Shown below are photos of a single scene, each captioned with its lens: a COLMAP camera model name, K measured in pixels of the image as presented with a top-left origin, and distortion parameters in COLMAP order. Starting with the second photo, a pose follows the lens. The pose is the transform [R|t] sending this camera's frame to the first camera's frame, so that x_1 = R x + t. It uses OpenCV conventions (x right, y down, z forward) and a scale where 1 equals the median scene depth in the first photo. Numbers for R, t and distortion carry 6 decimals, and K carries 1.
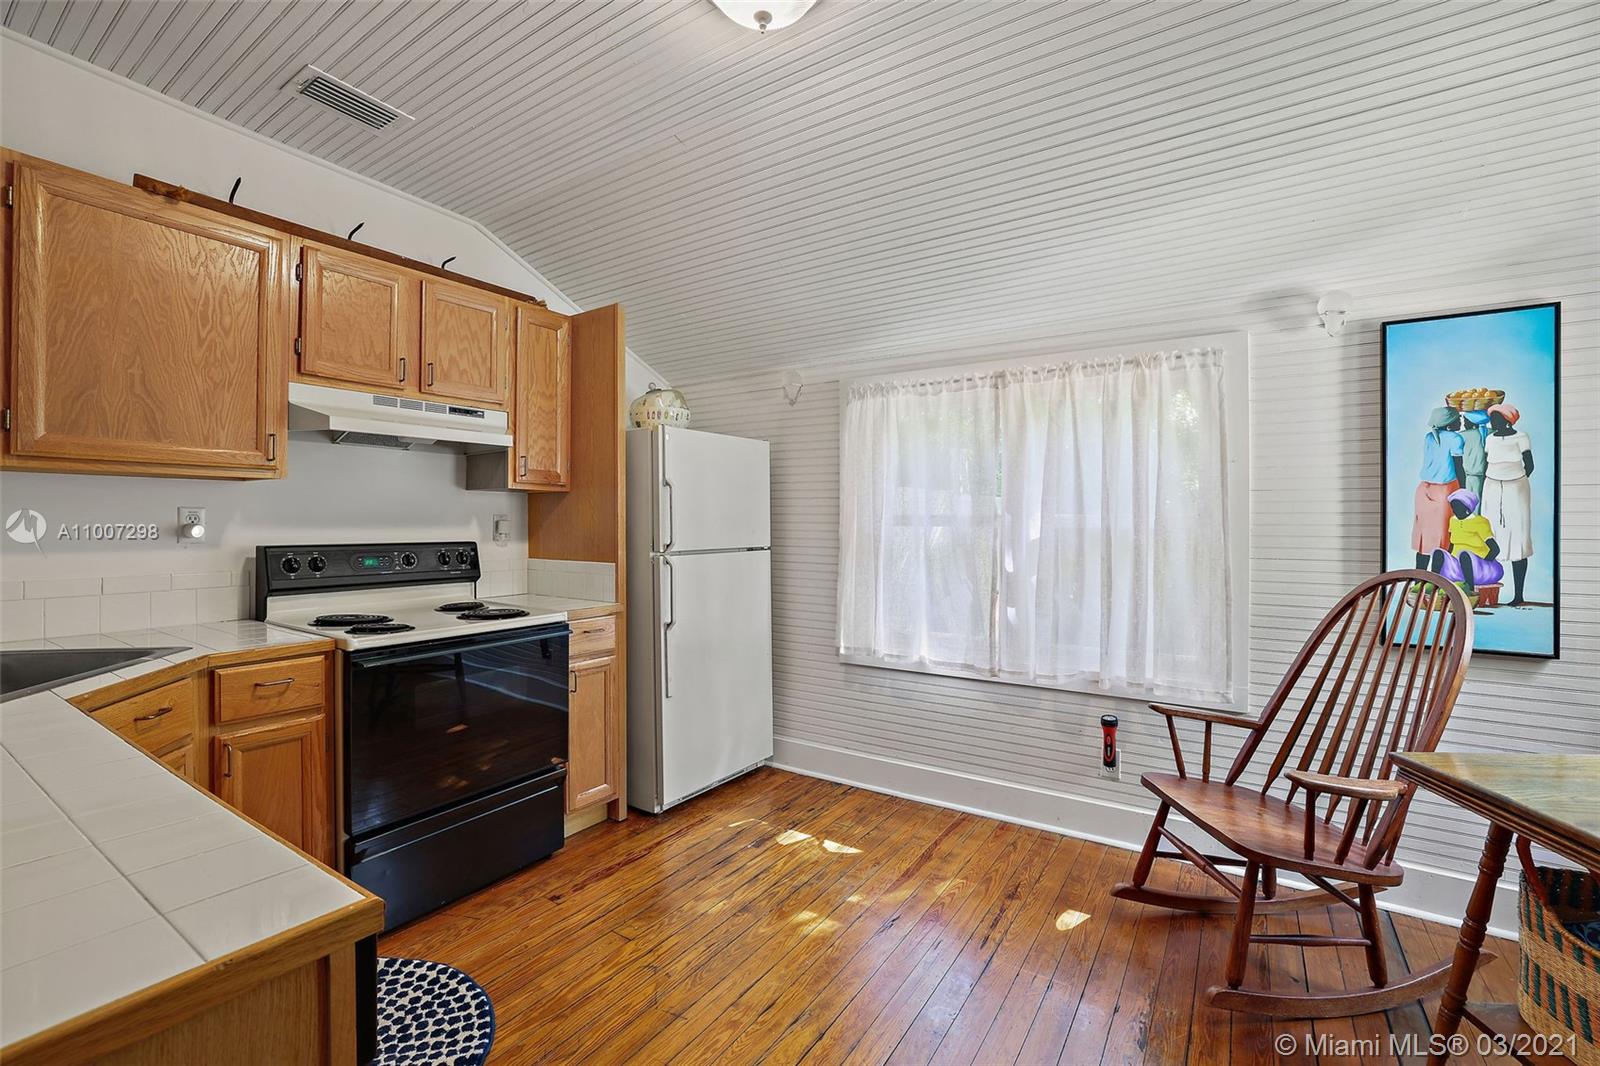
lens RADIAL K [[687.8, 0, 798.4], [0, 687.8, 524.0], [0, 0, 1]] dist [-0.002946, 0.000053]
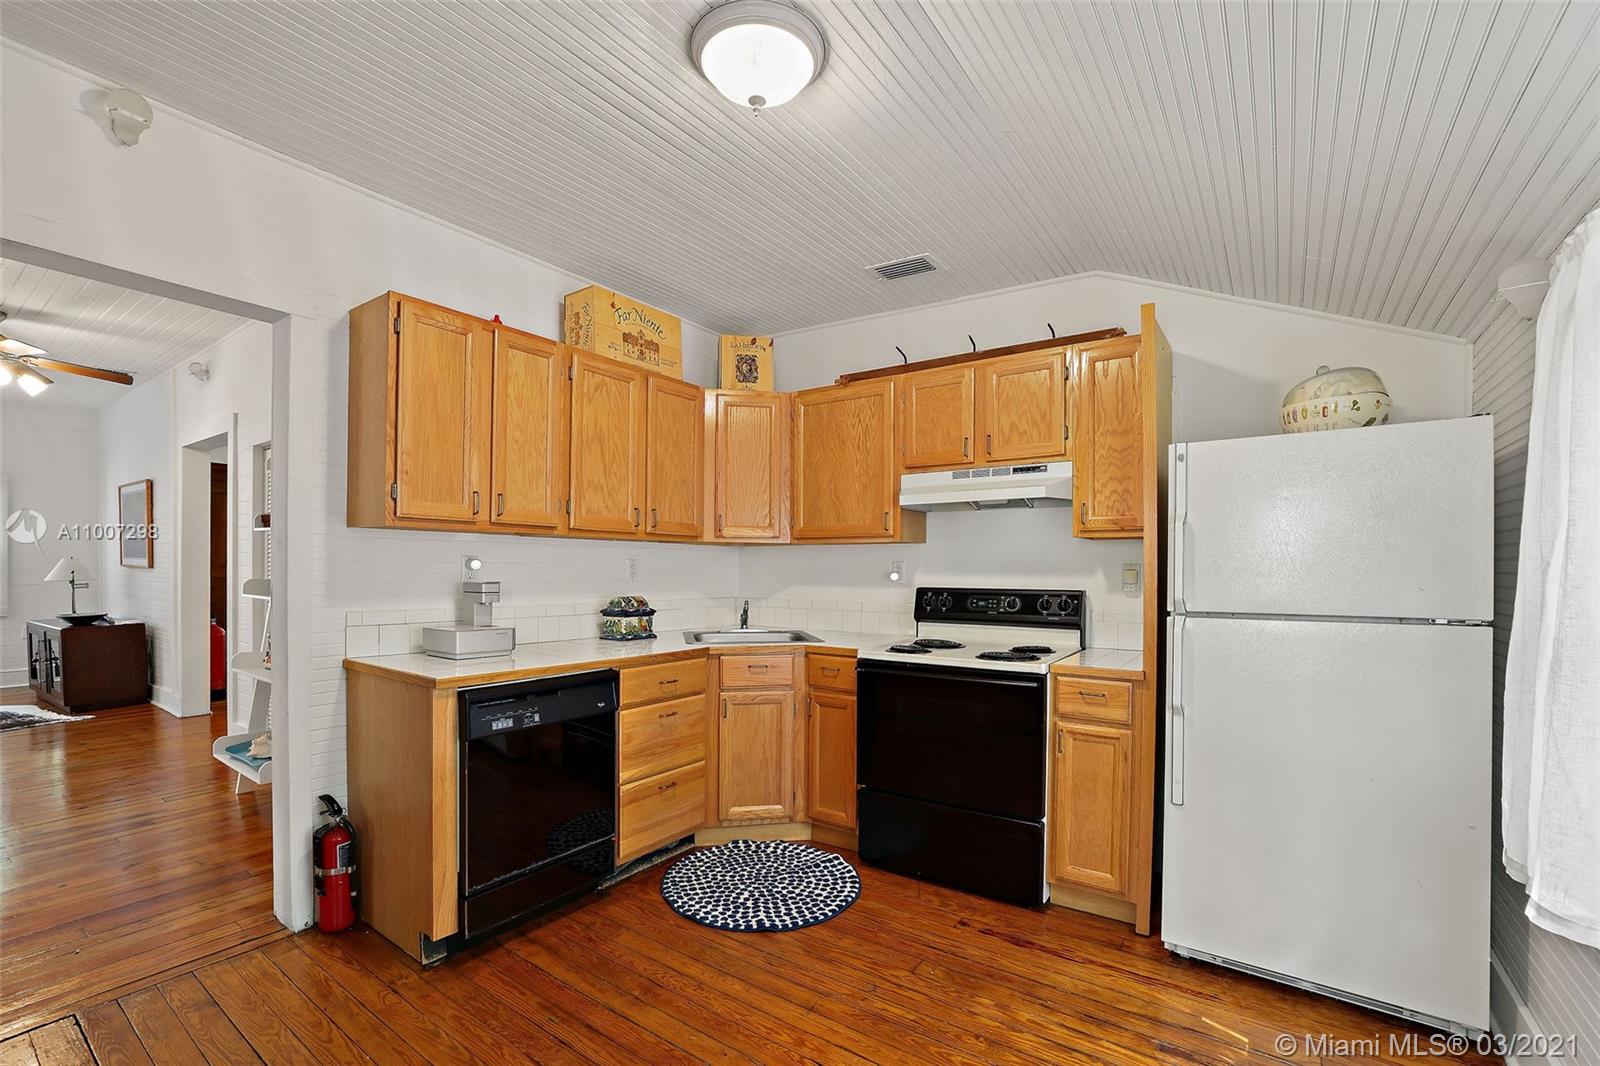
lens RADIAL K [[692.5, 0, 773.3], [0, 692.5, 575.0], [0, 0, 1]] dist [-0.012759, 0.000028]
pose [[-0.008410, 0.008810, -0.999926, 0.629822], [-0.003934, 0.999953, 0.008843, -0.004892], [0.999957, 0.004008, -0.008375, 0.627180]]
